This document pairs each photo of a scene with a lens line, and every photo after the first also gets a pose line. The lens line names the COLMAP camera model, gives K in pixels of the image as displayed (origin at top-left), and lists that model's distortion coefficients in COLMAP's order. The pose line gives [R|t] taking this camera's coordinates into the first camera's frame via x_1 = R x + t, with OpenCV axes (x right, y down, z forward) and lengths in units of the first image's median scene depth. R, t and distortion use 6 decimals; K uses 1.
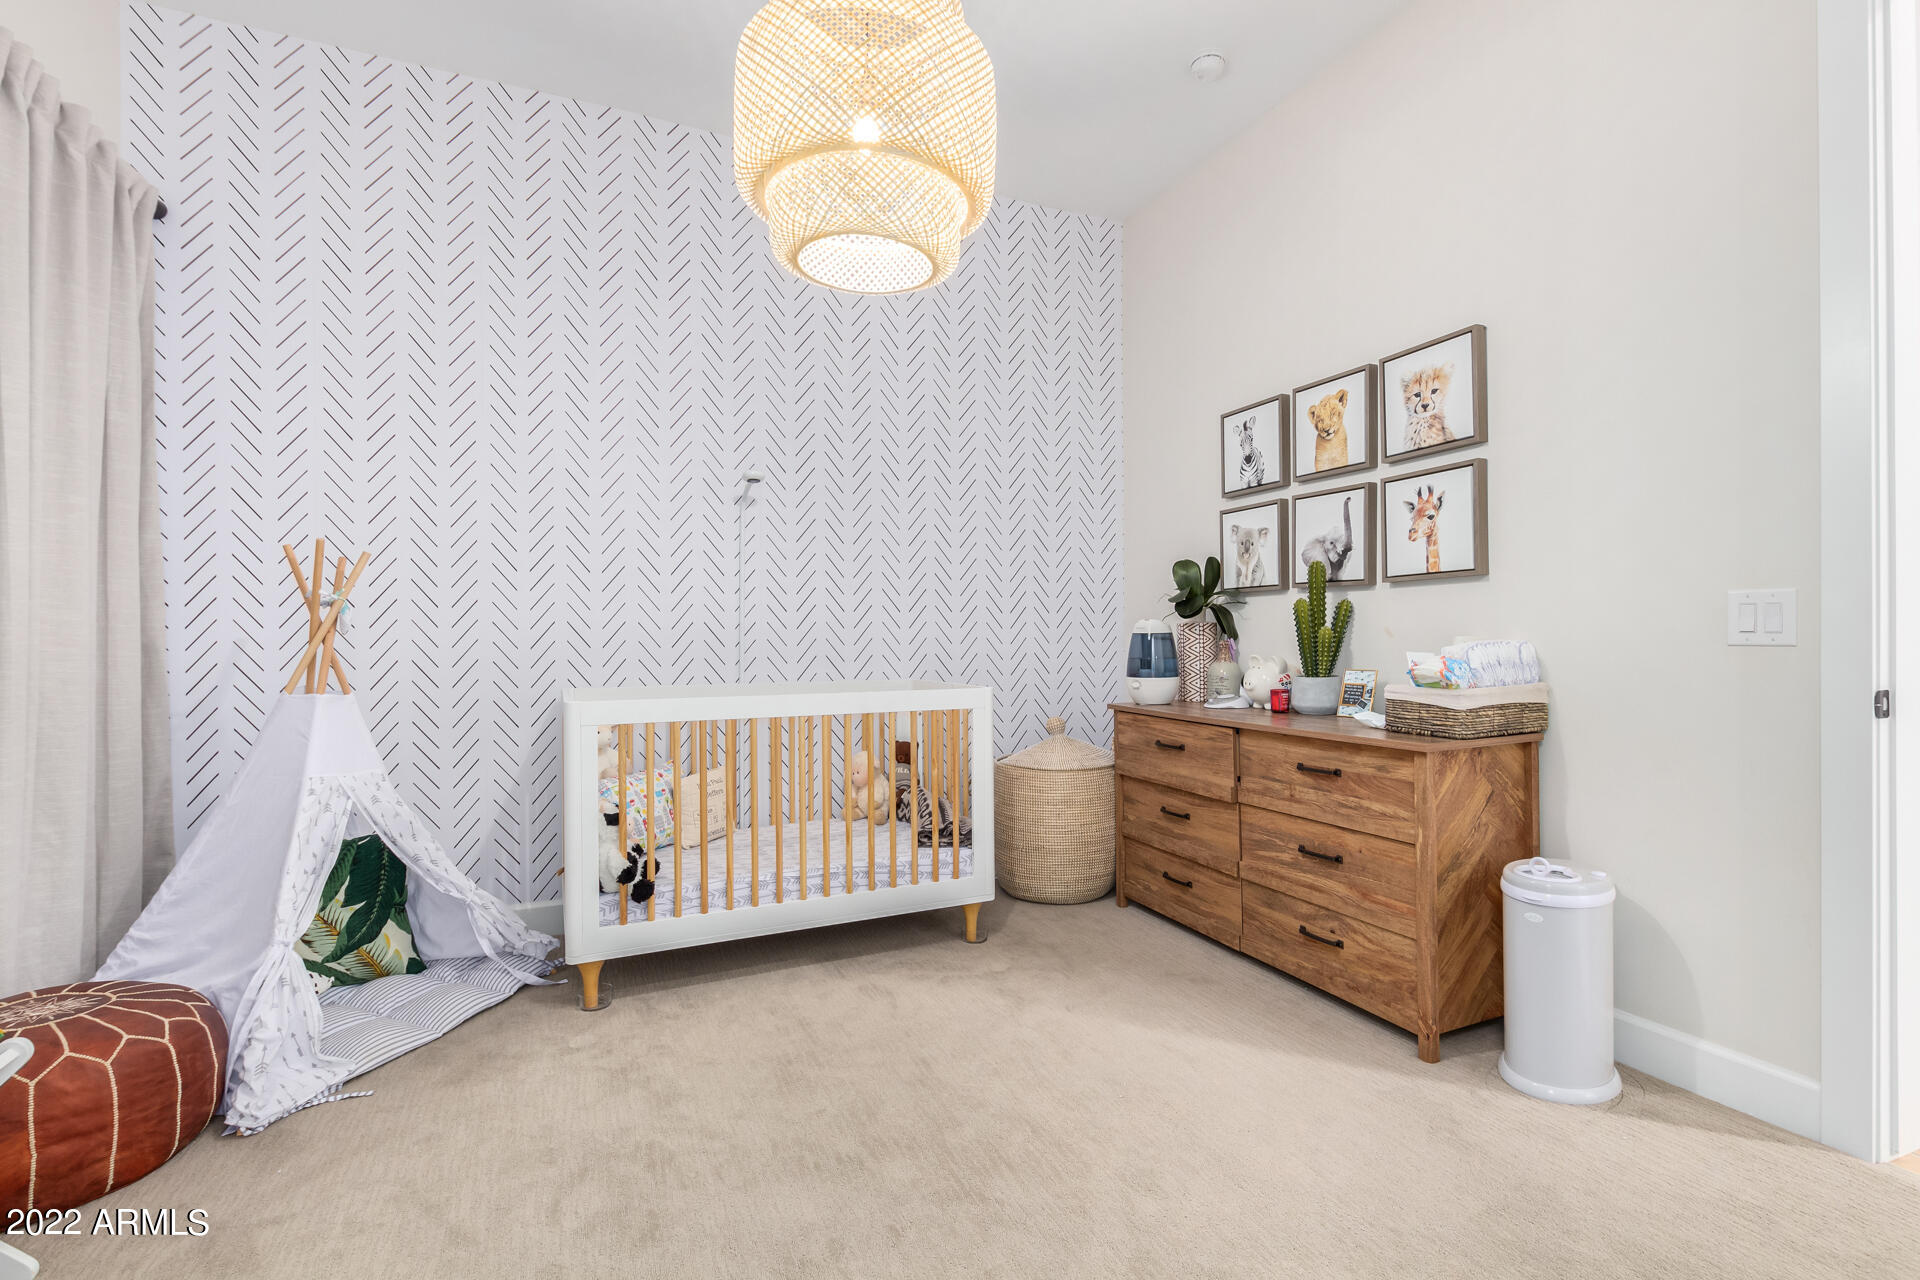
lens RADIAL K [[884.2, 0, 960.3], [0, 884.2, 630.0], [0, 0, 1]] dist [0.005004, -0.002371]
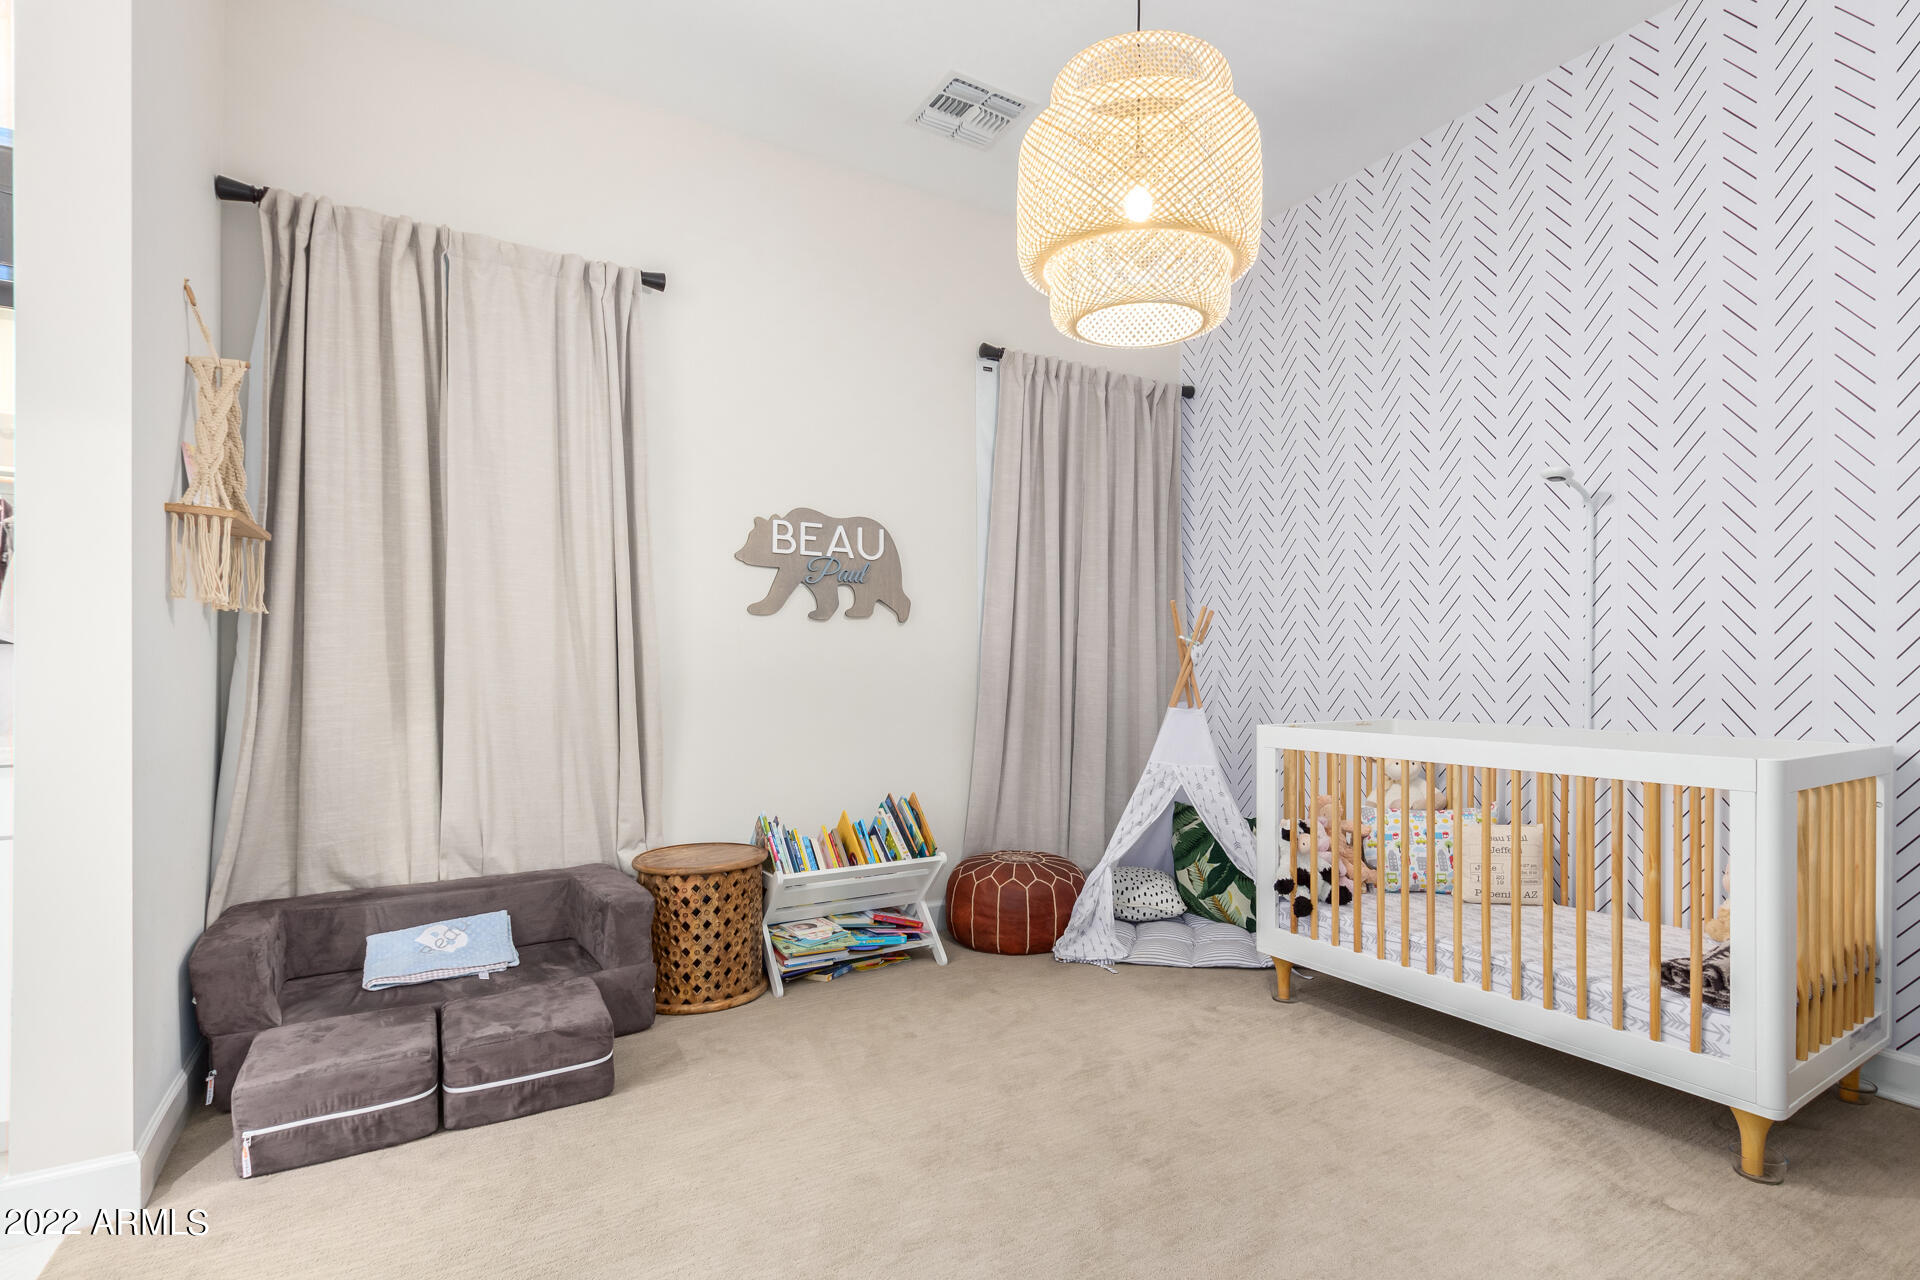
lens RADIAL K [[884.2, 0, 959.3], [0, 884.2, 660.7], [0, 0, 1]] dist [0.005004, -0.002371]
pose [[0.130194, -0.002456, -0.991486, 0.598954], [0.002358, 0.999995, -0.002168, -0.000813], [0.991486, -0.002056, 0.130199, 0.418311]]
